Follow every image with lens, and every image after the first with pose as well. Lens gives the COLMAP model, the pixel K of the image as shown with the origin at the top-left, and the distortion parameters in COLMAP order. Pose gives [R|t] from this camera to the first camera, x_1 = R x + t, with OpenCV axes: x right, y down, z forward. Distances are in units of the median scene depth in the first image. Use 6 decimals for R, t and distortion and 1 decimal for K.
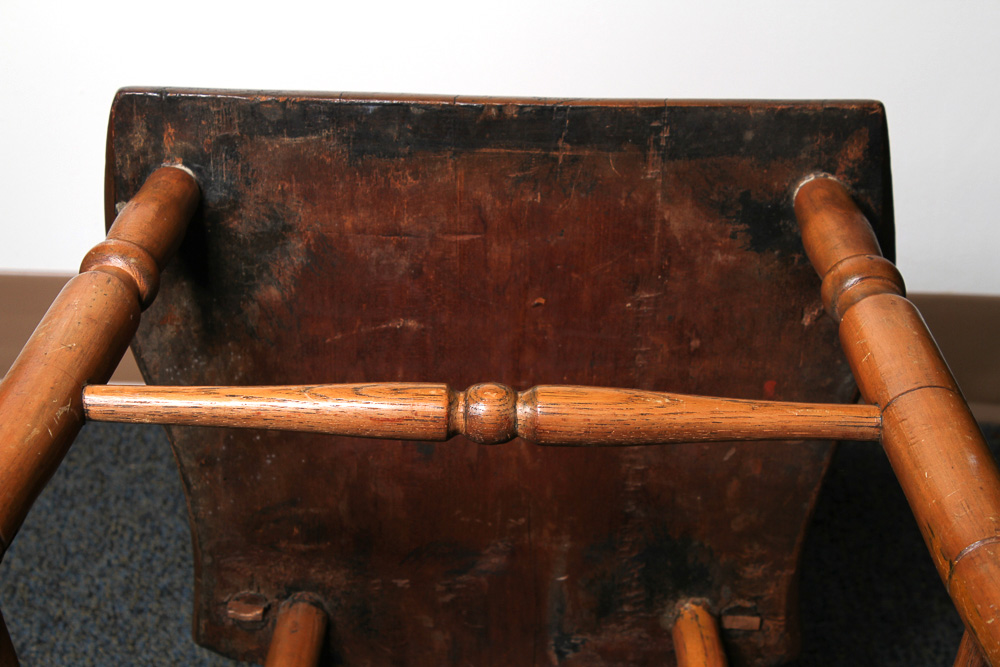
lens RADIAL K [[2317.6, 0, 497.6], [0, 2317.6, 355.9], [0, 0, 1]] dist [0.072735, 0.000000]
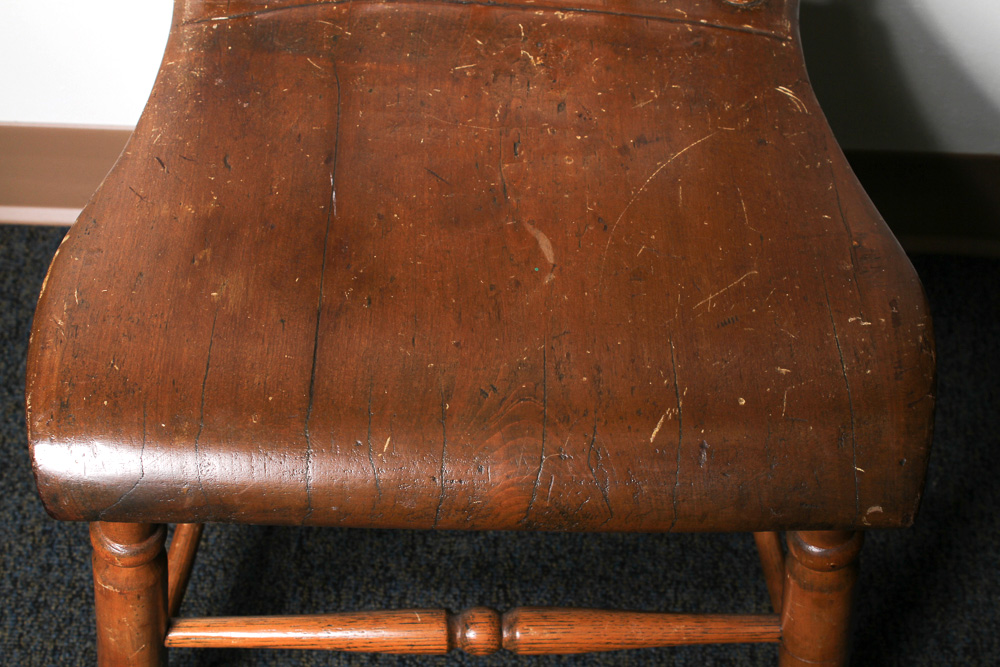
lens RADIAL K [[1592.6, 0, 496.3], [0, 1592.6, 335.8], [0, 0, 1]] dist [-0.014890, 0.000000]
pose [[0.998594, 0.029188, -0.044245, 0.010327], [-0.011380, 0.933318, 0.358870, -0.257166], [0.051769, -0.357862, 0.932338, 0.378721]]
